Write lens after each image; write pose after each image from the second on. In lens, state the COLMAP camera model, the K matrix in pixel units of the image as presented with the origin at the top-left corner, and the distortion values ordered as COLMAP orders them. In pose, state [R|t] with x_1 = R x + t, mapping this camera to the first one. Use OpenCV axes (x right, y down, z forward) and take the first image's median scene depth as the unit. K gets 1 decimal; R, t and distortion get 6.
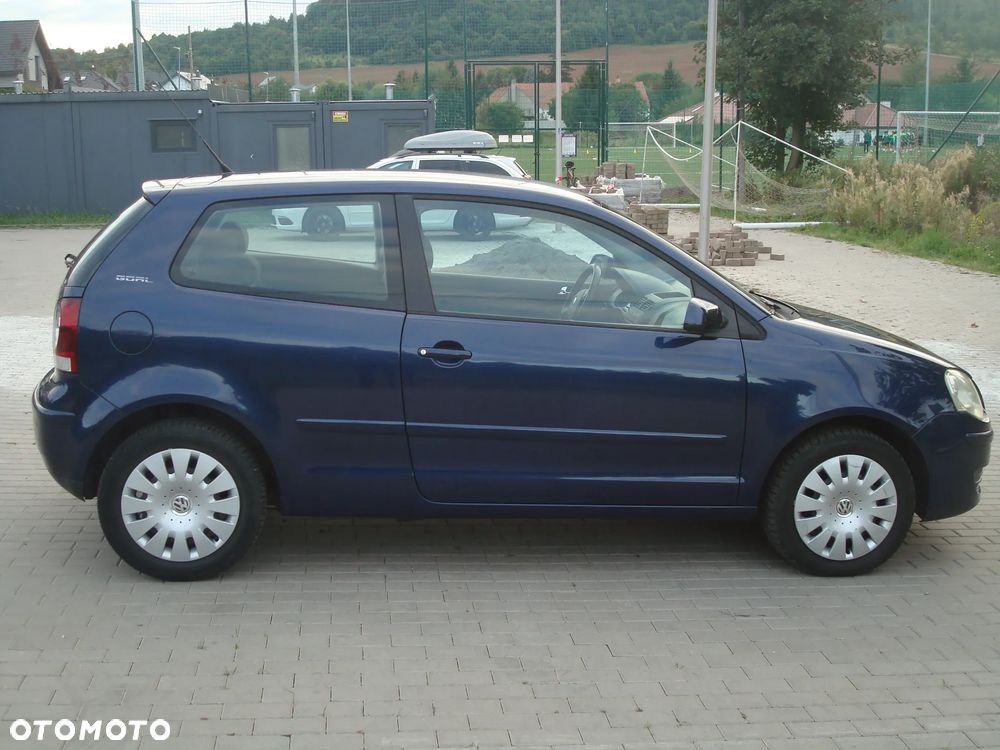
lens RADIAL K [[1252.1, 0, 502.8], [0, 1252.1, 372.9], [0, 0, 1]] dist [0.027855, -0.307299]
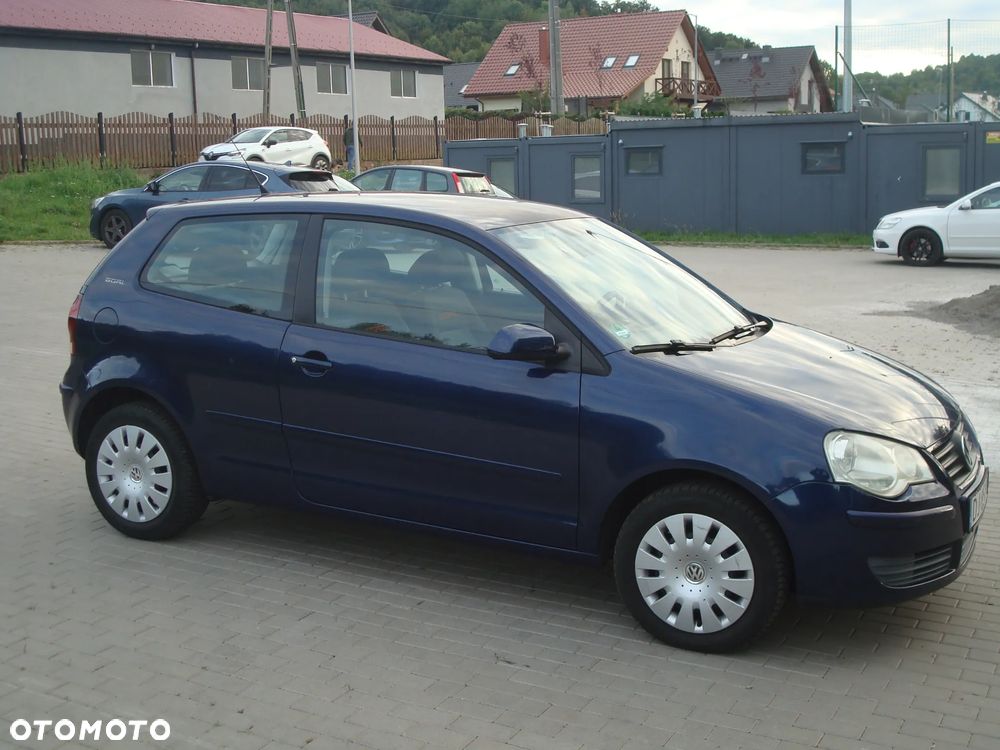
lens RADIAL K [[1255.8, 0, 542.5], [0, 1255.8, 372.3], [0, 0, 1]] dist [-0.033114, -0.088818]
pose [[0.843051, 0.079527, -0.531921, 0.648105], [-0.088772, 0.996018, 0.008219, -0.031808], [0.530457, 0.040291, 0.846754, 0.188719]]
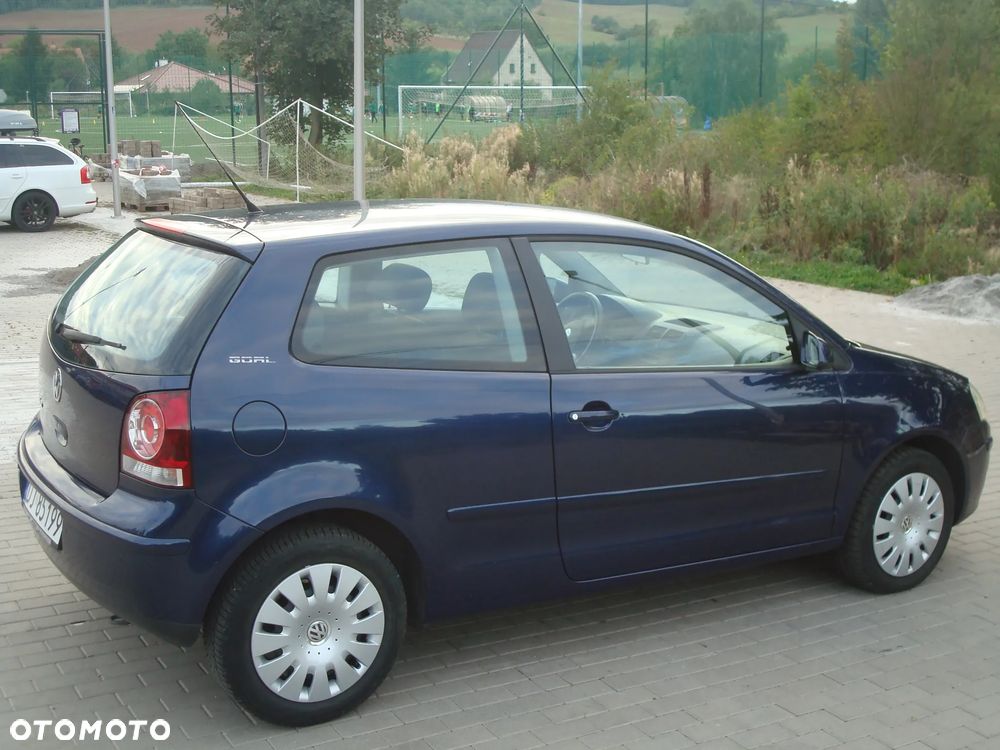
lens RADIAL K [[1252.1, 0, 502.8], [0, 1252.1, 372.9], [0, 0, 1]] dist [0.027855, -0.307299]
pose [[0.911911, -0.080290, 0.402458, -0.434331], [0.070618, 0.996747, 0.038840, -0.080078], [-0.404268, -0.006998, 0.914614, 0.199565]]
